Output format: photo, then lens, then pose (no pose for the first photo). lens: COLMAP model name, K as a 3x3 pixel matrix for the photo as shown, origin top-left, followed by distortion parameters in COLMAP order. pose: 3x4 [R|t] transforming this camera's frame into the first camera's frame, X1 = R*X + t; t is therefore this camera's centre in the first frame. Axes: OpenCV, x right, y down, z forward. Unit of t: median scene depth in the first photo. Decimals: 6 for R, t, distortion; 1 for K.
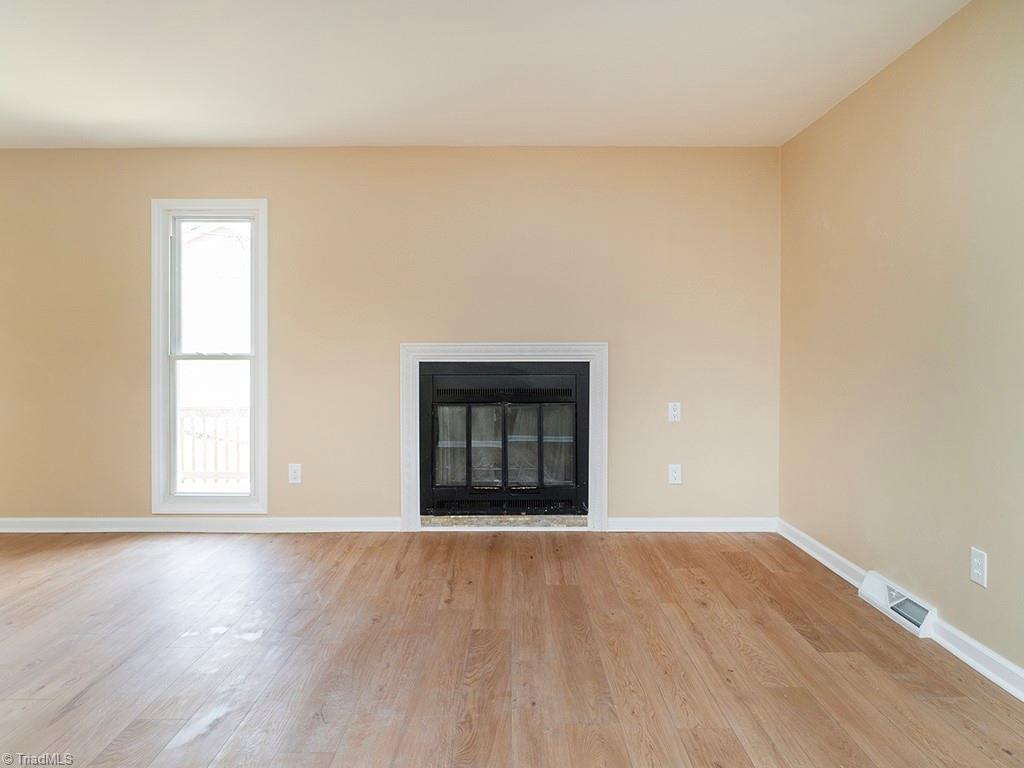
lens RADIAL K [[649.9, 0, 512.2], [0, 649.9, 360.5], [0, 0, 1]] dist [-0.009816, -0.000898]
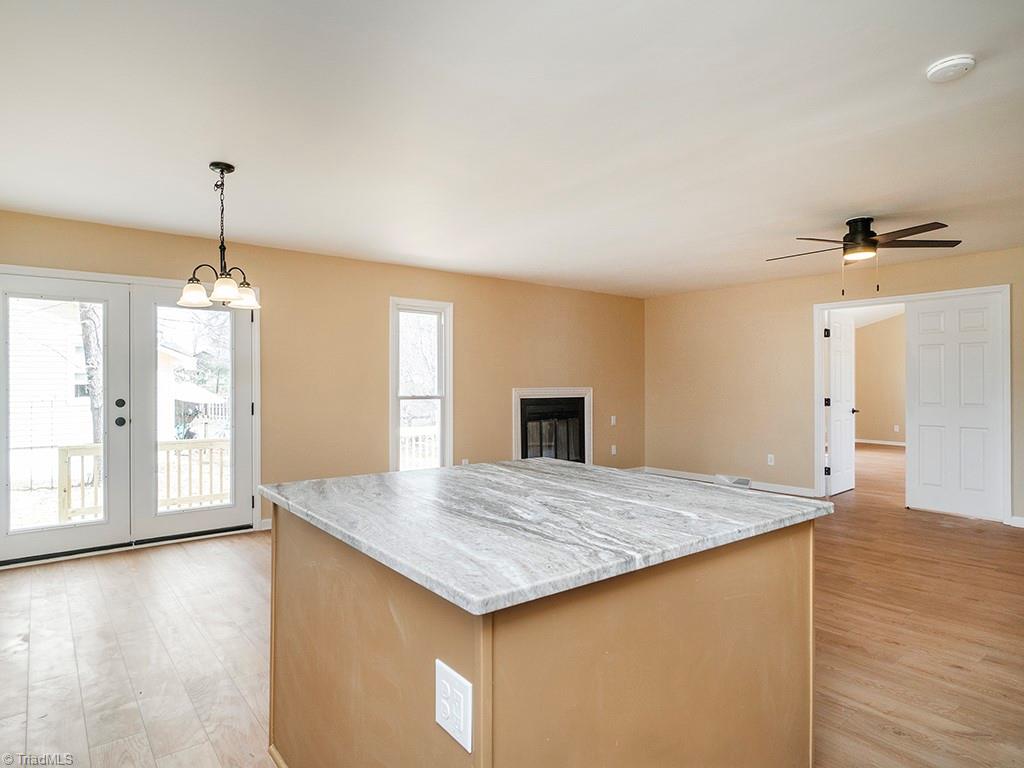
lens RADIAL K [[576.7, 0, 496.3], [0, 576.7, 387.6], [0, 0, 1]] dist [0.003562, 0.001240]
pose [[0.793655, -0.006549, 0.608332, -1.192124], [0.009535, 0.999953, -0.001674, -0.025985], [-0.608293, 0.007129, 0.793681, -0.252965]]
